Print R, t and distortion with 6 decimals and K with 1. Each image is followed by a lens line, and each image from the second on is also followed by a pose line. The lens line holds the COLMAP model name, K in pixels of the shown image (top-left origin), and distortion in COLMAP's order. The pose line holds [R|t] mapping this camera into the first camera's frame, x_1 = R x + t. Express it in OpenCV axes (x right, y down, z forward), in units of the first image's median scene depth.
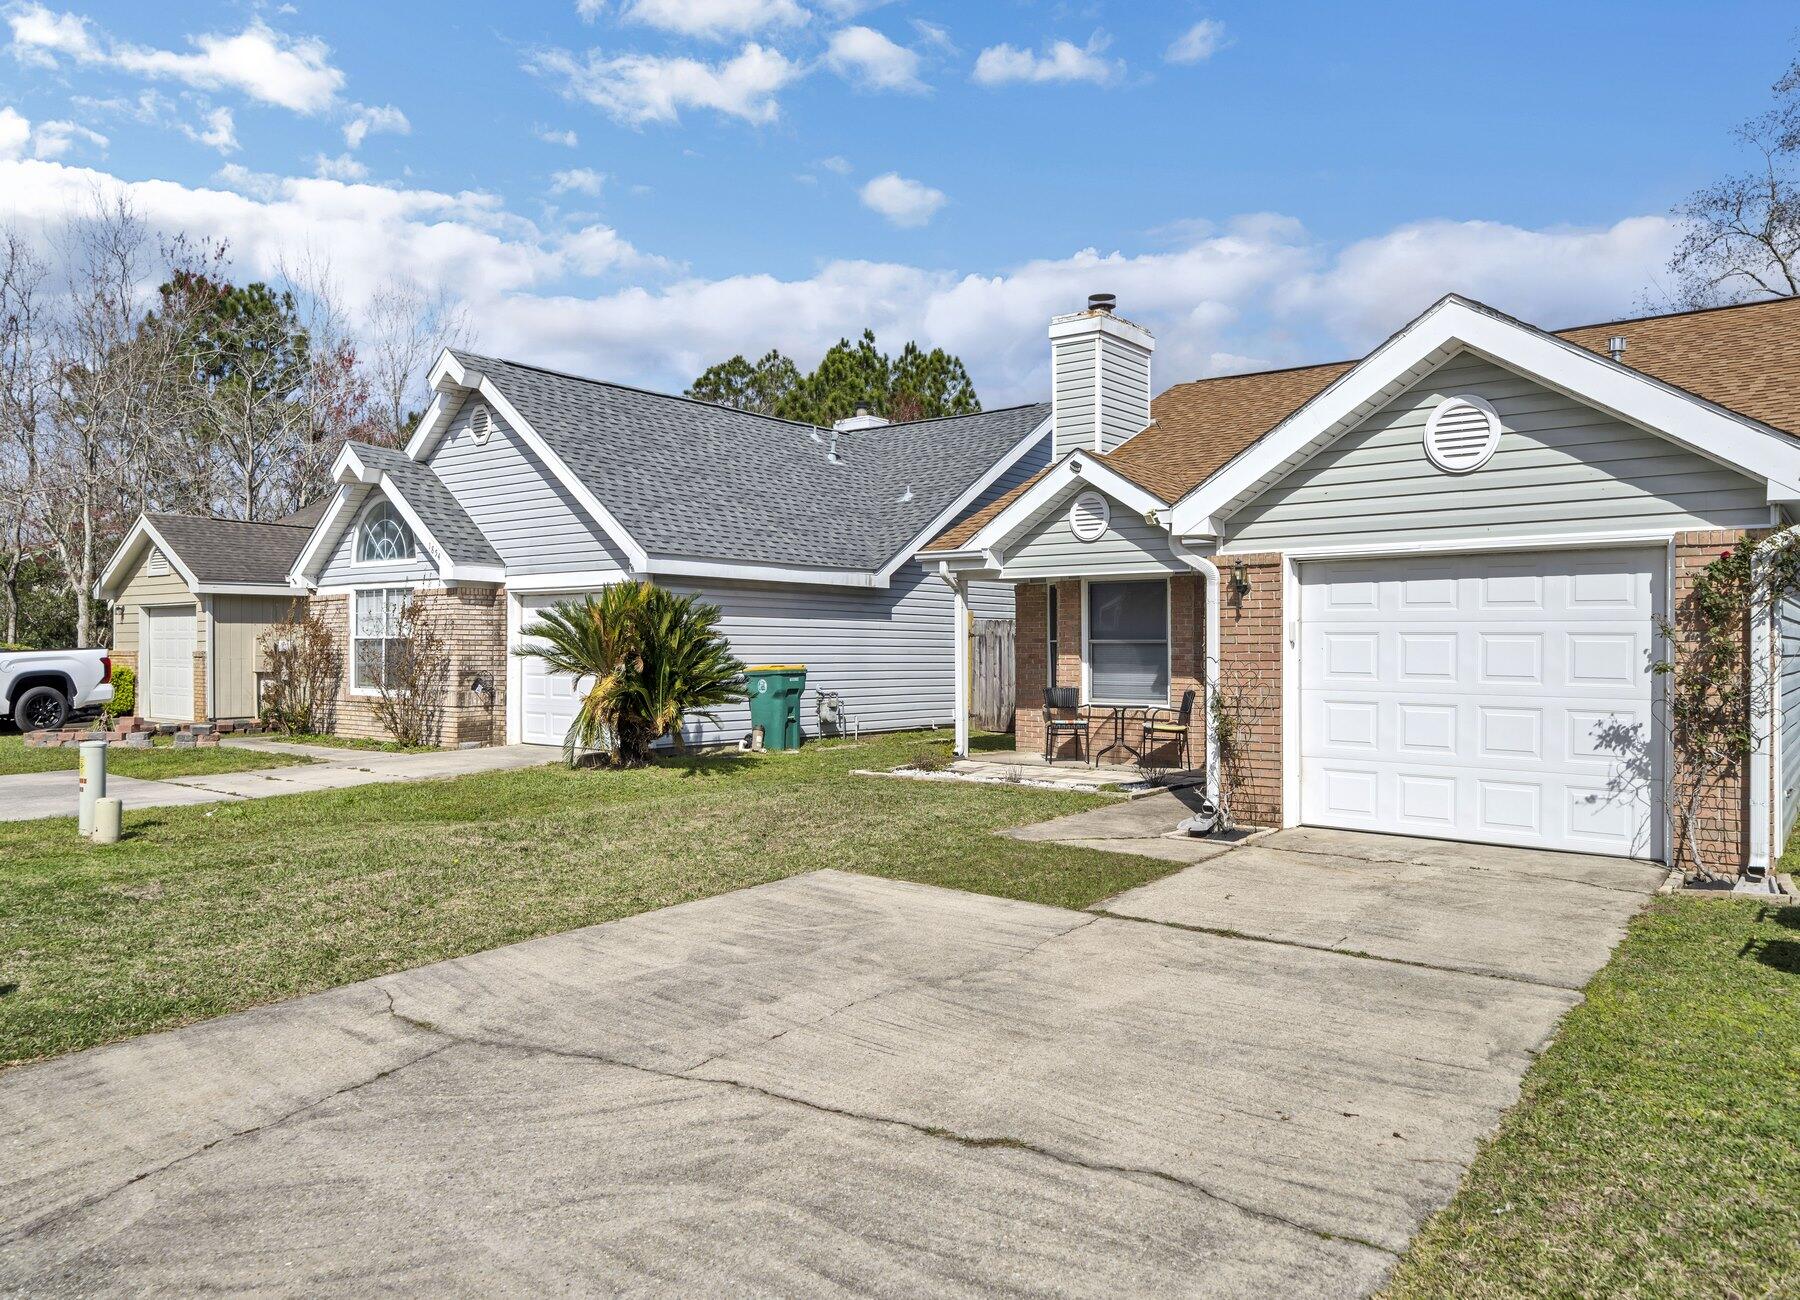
lens RADIAL K [[1221.8, 0, 895.6], [0, 1221.8, 647.2], [0, 0, 1]] dist [-0.000239, -0.000526]
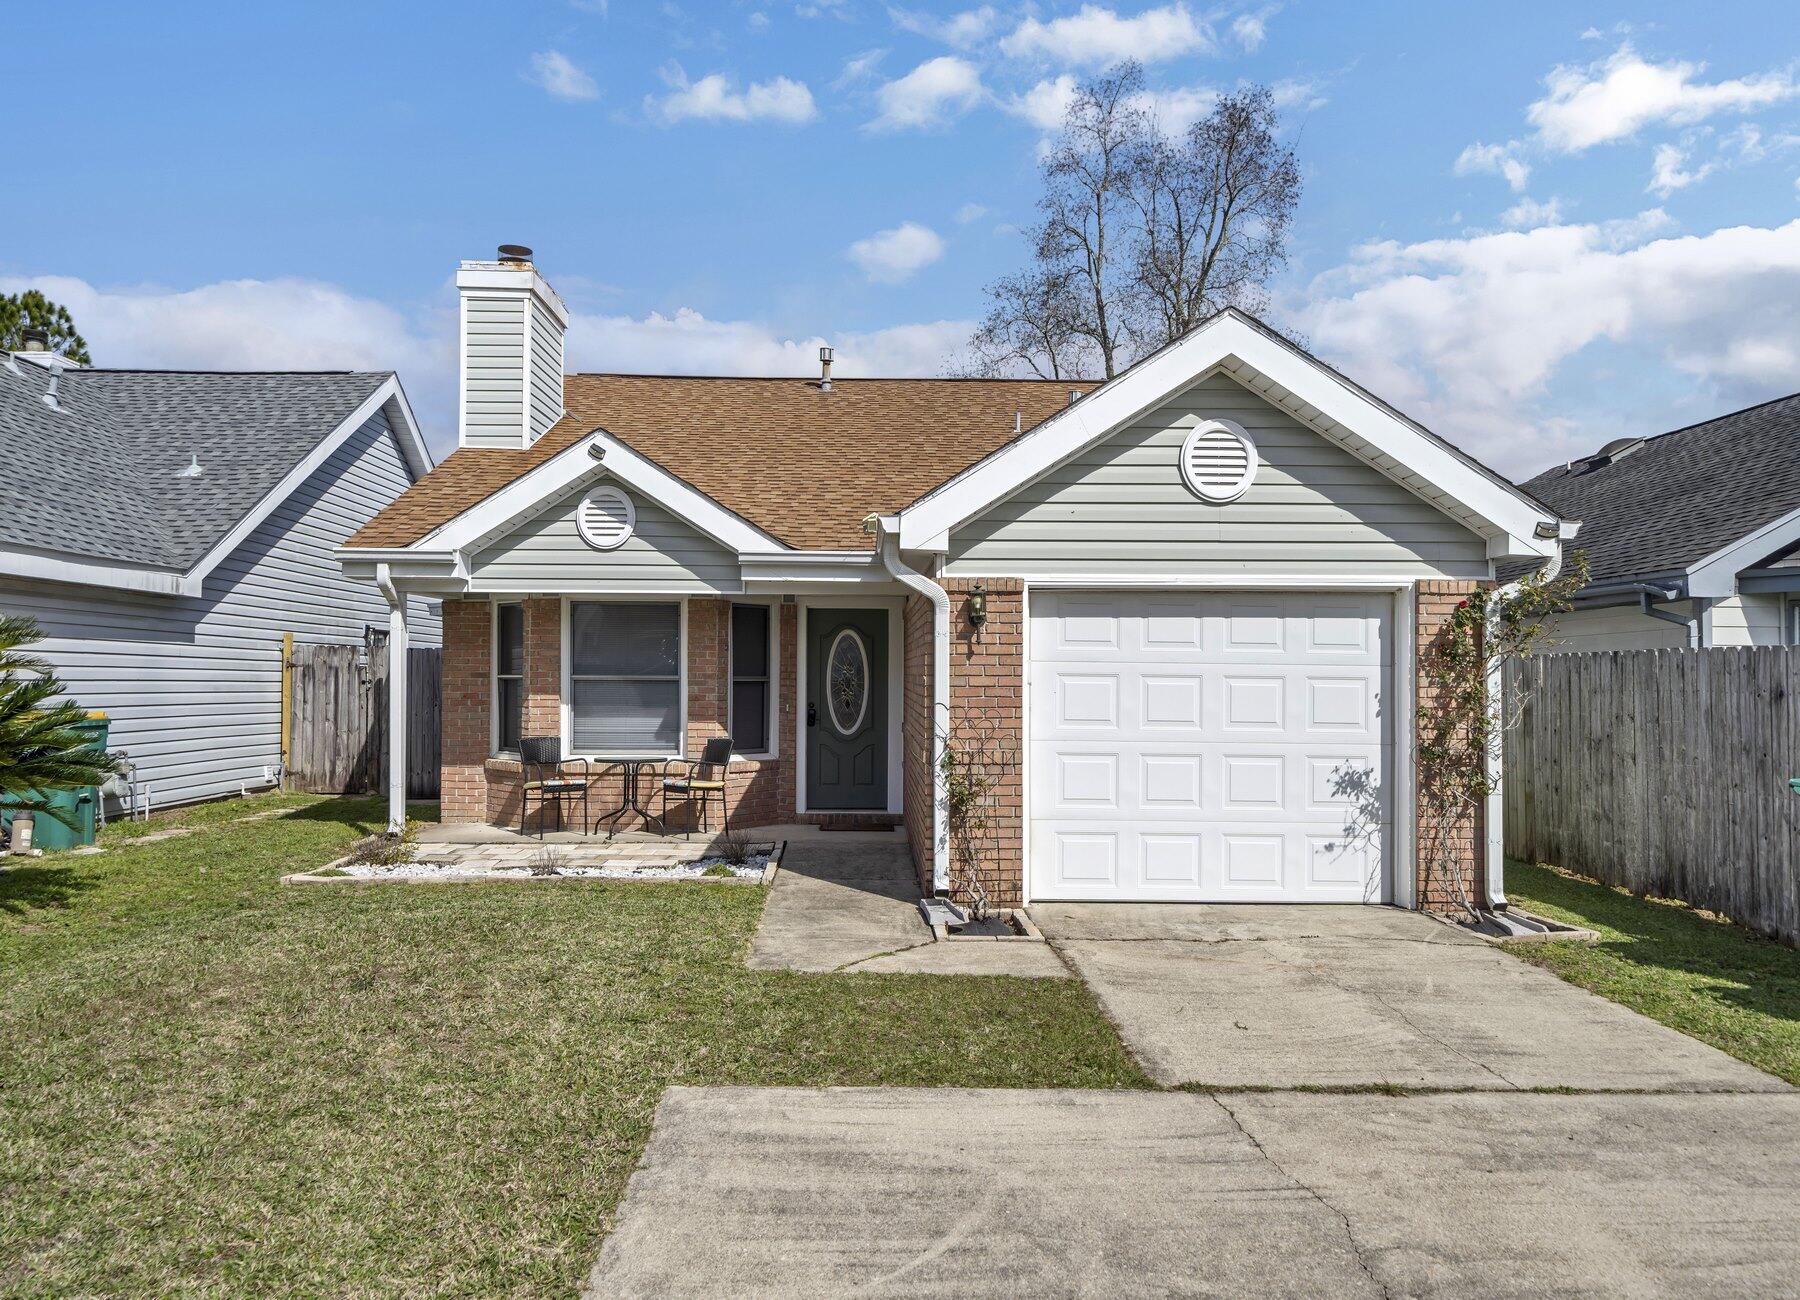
lens RADIAL K [[1221.8, 0, 890.3], [0, 1221.8, 653.5], [0, 0, 1]] dist [-0.000239, -0.000526]
pose [[0.767363, 0.016818, 0.640992, -0.287527], [-0.005036, 0.999783, -0.020203, -0.008055], [-0.641193, 0.012275, 0.767281, 0.410961]]
